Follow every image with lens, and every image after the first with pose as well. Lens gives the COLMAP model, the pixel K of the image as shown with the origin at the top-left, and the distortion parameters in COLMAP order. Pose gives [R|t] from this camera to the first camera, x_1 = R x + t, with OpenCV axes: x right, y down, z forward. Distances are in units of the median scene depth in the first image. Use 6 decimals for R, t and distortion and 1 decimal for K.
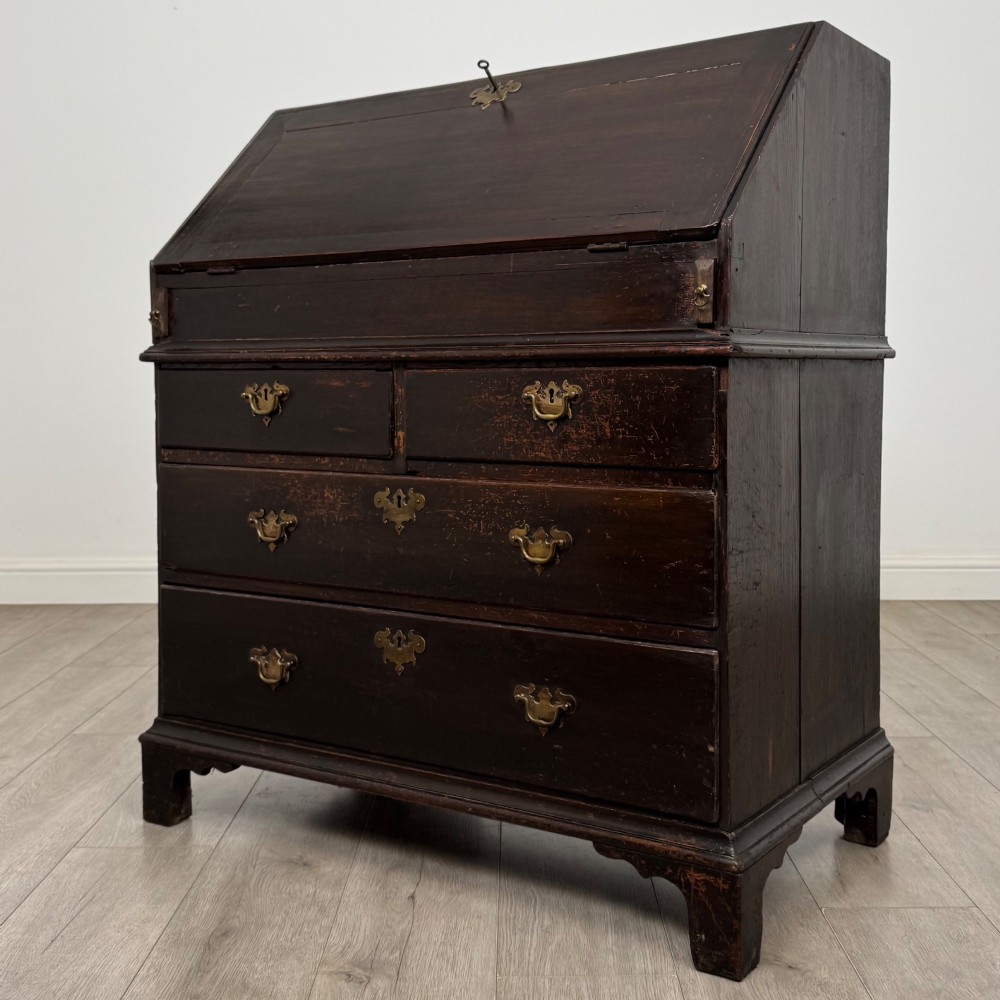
lens RADIAL K [[1239.4, 0, 577.9], [0, 1239.4, 473.8], [0, 0, 1]] dist [0.145302, -0.004064]
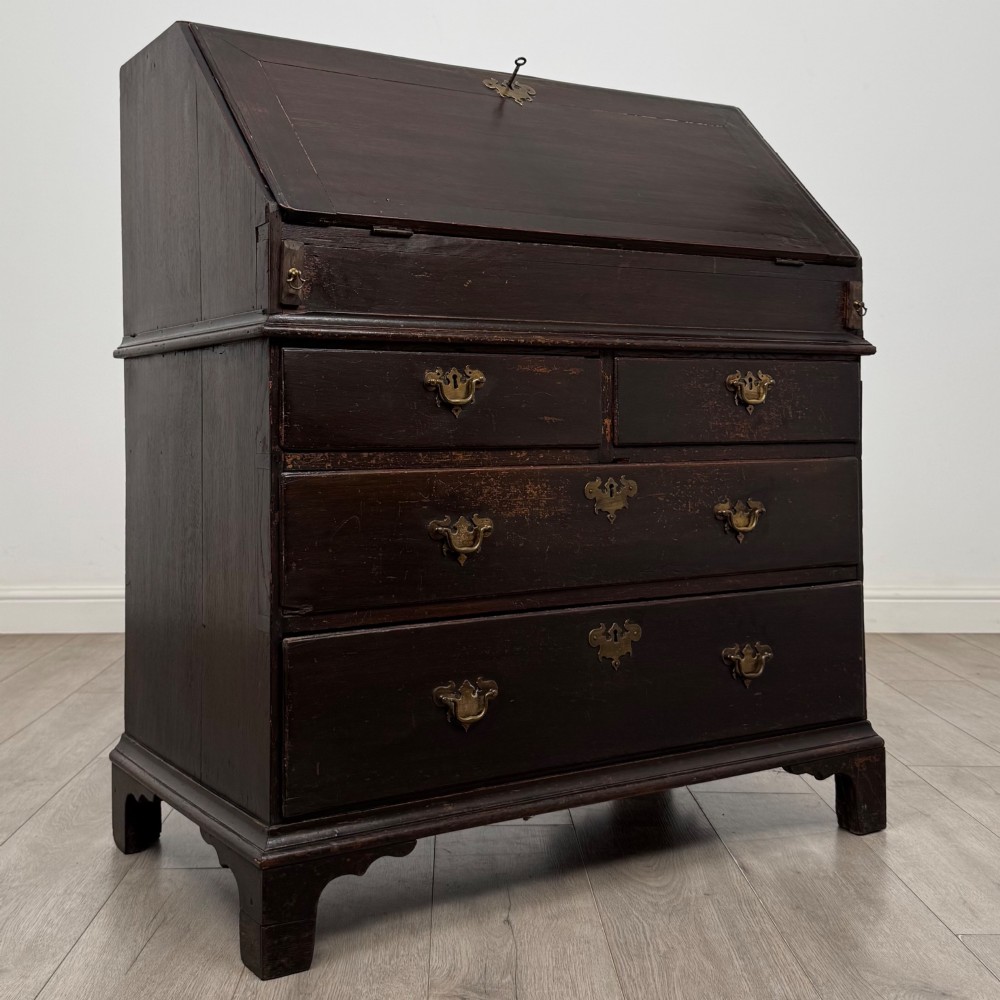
lens RADIAL K [[1328.1, 0, 498.4], [0, 1328.1, 414.4], [0, 0, 1]] dist [0.157138, -0.263058]
pose [[0.433148, 0.003385, 0.901316, -1.132526], [0.072728, 0.996601, -0.038693, -0.003256], [-0.898384, 0.082311, 0.431429, 0.621479]]
